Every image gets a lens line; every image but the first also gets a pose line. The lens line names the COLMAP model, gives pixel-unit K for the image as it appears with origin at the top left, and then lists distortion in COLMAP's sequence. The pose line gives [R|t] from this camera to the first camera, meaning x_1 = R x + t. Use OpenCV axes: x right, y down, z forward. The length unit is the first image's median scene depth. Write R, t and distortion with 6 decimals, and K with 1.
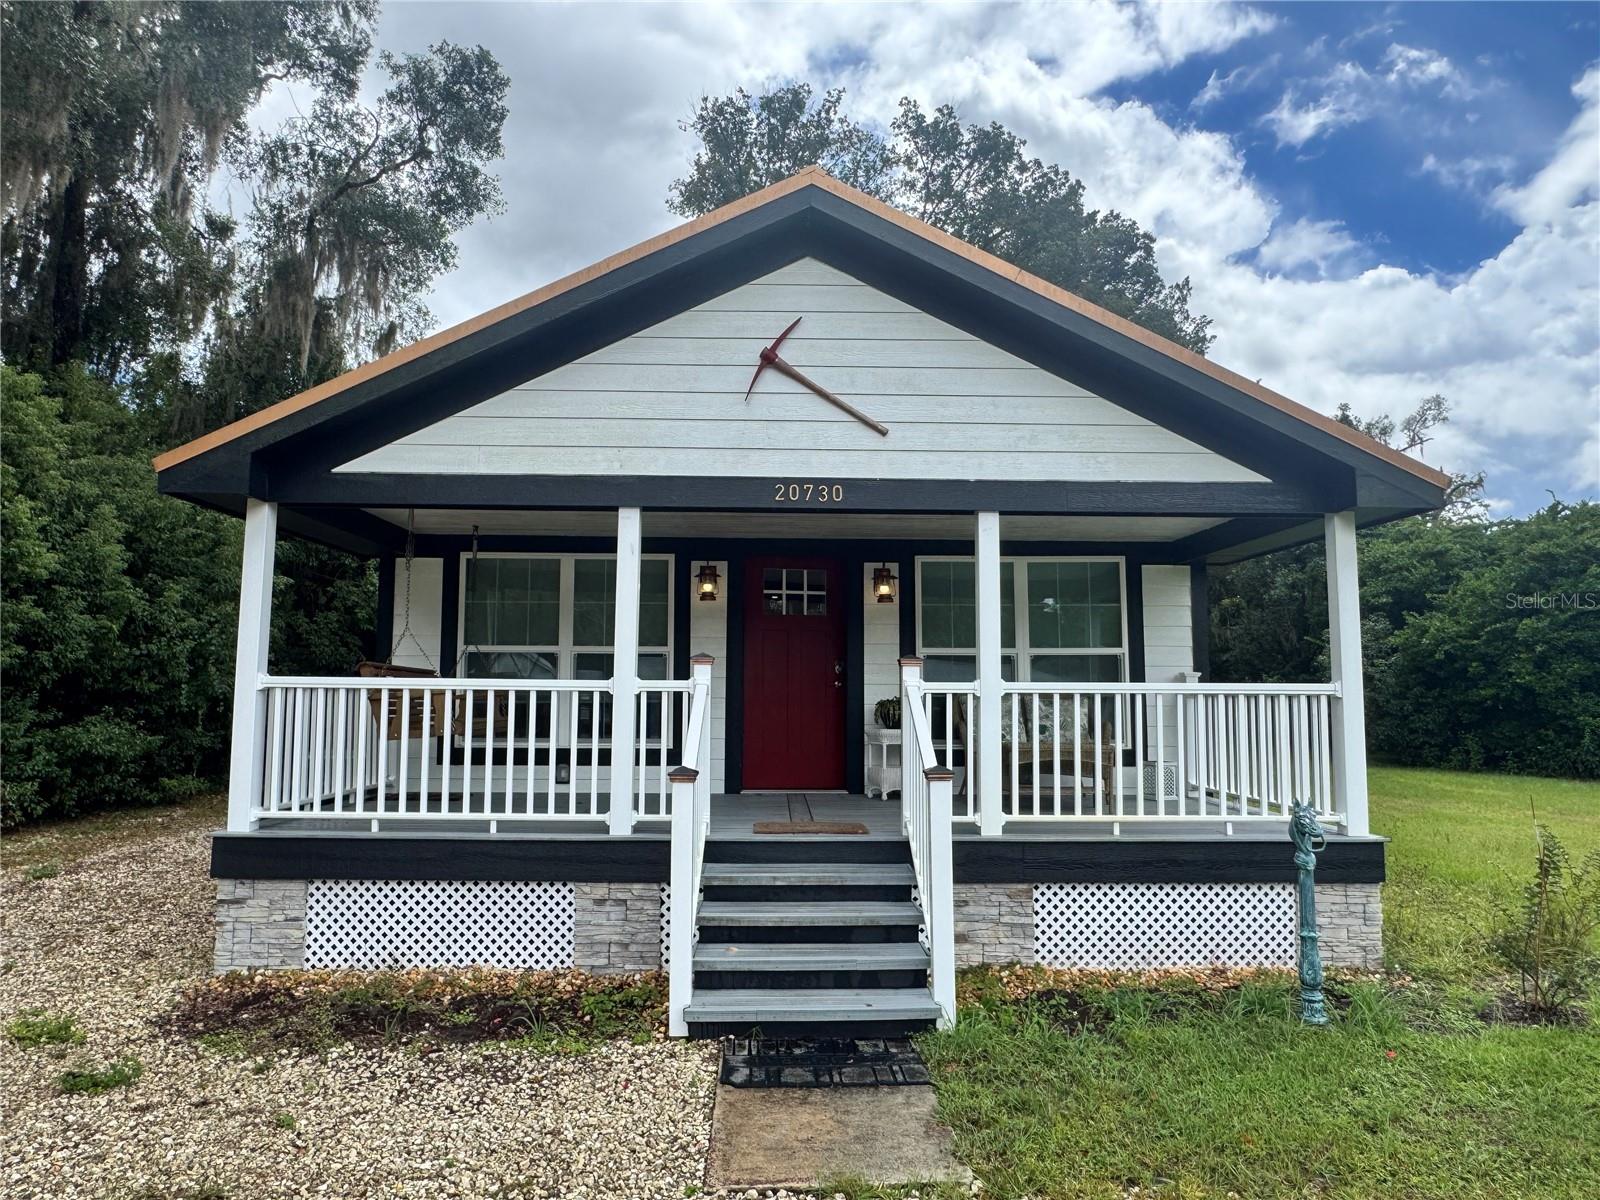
lens RADIAL K [[1071.4, 0, 789.6], [0, 1071.4, 599.8], [0, 0, 1]] dist [-0.011968, -0.003515]
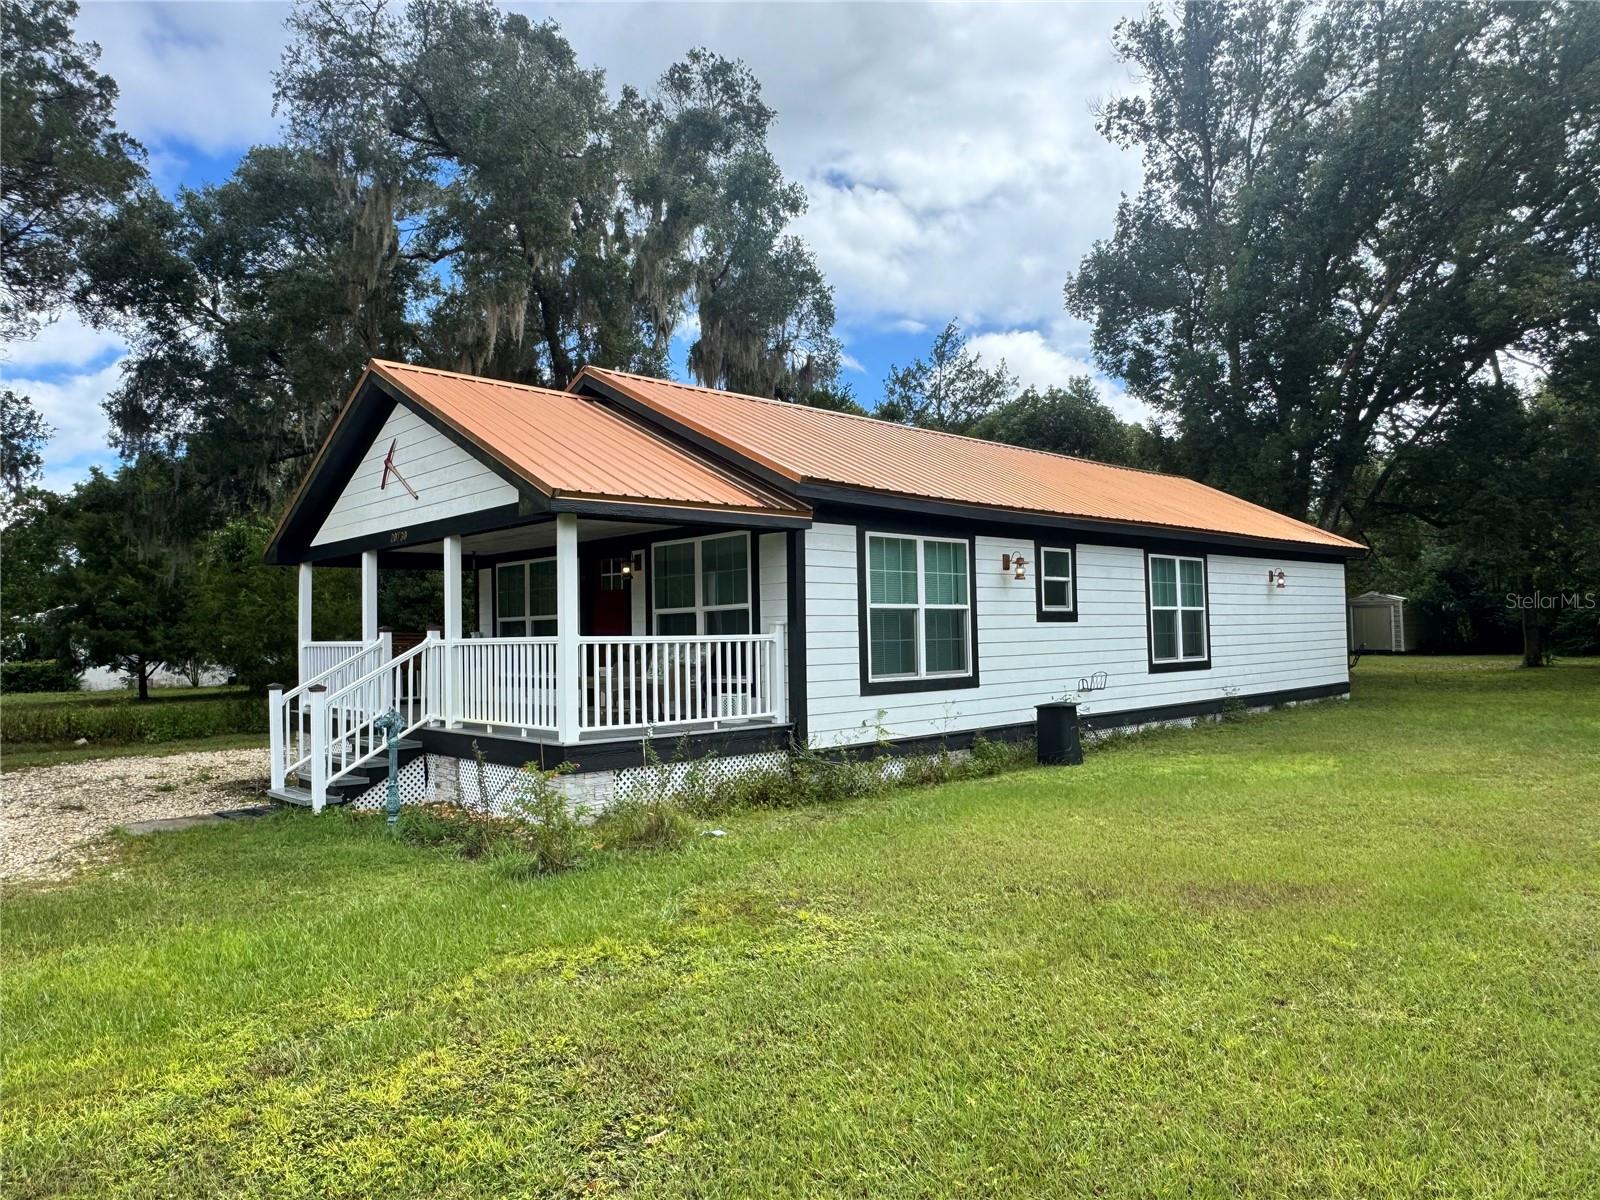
lens RADIAL K [[1016.7, 0, 800.0], [0, 1016.7, 600.0], [0, 0, 1]] dist [-0.012655, -0.002136]
pose [[0.680548, -0.044321, -0.731361, 1.713392], [0.087854, 0.995903, 0.021398, 0.029660], [0.727417, -0.078816, 0.681654, 0.310707]]
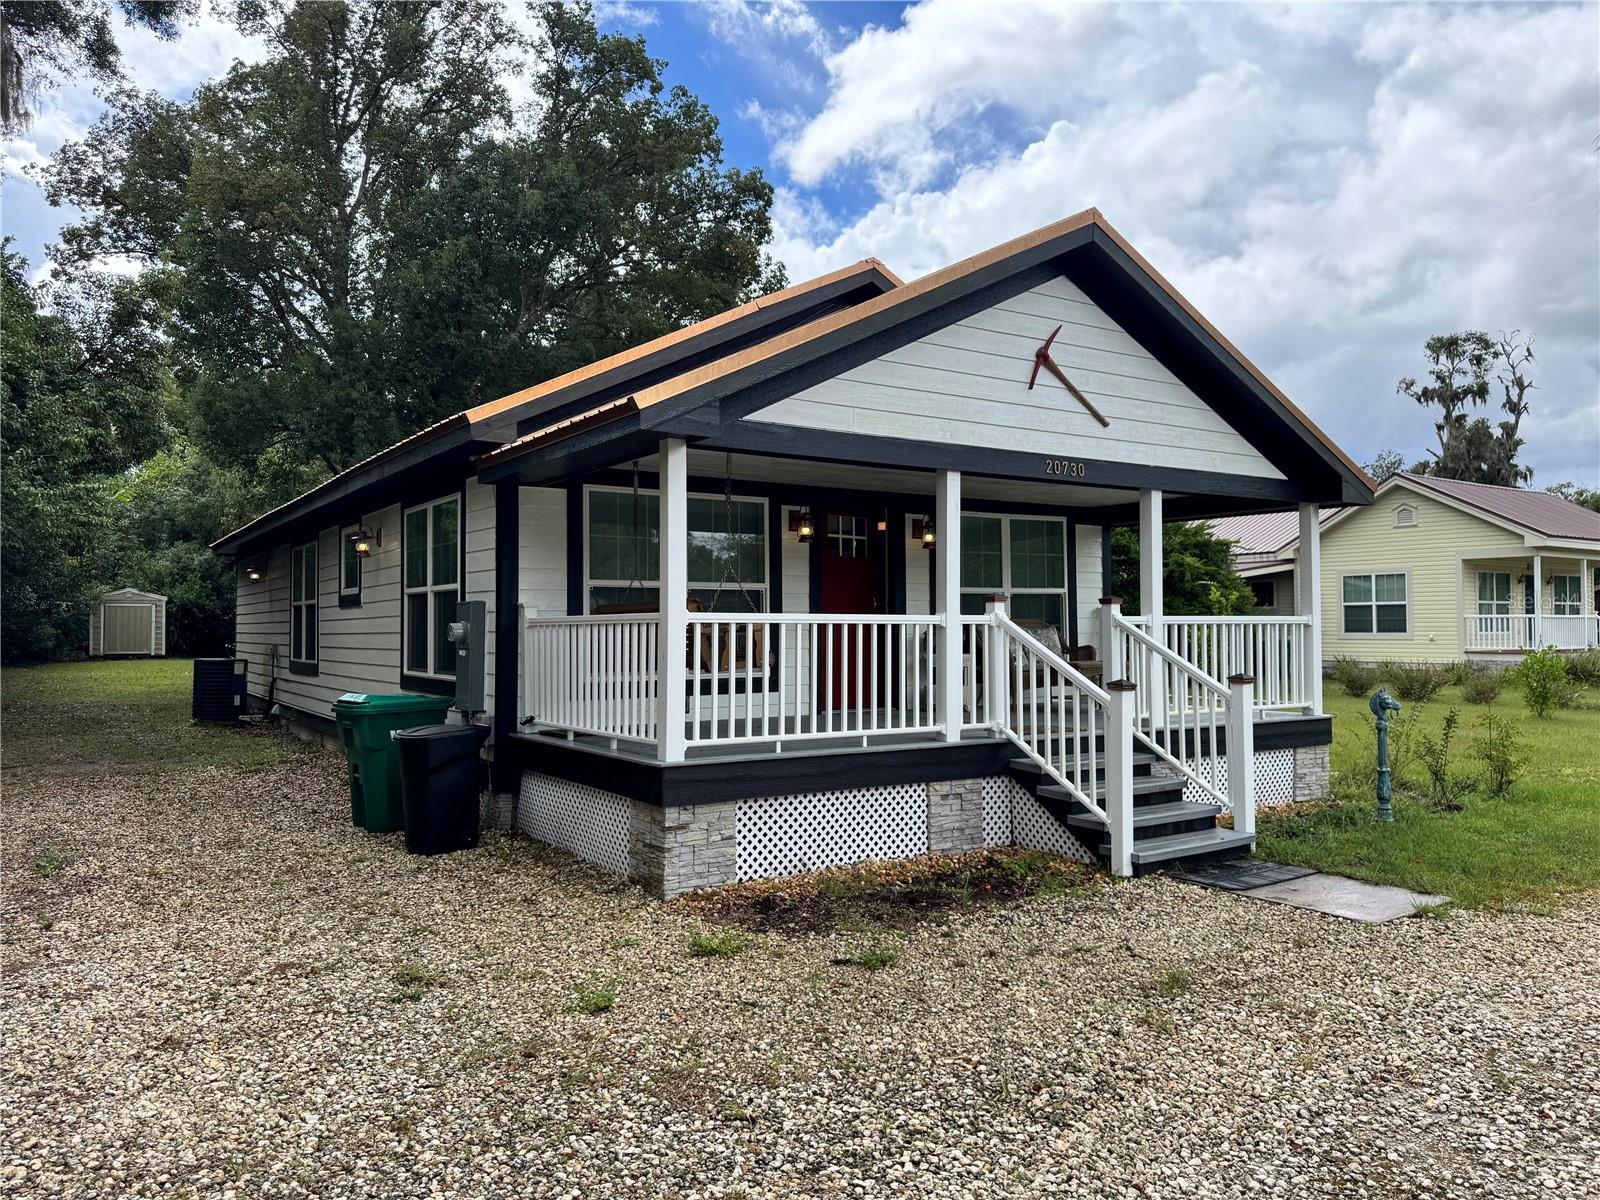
lens RADIAL K [[1150.7, 0, 800.0], [0, 1150.7, 600.0], [0, 0, 1]] dist [0.076648, -0.001094]
pose [[0.844715, 0.003756, 0.535203, -0.974362], [-0.038691, 0.997788, 0.054064, -0.005272], [-0.533816, -0.066376, 0.842991, -0.003408]]
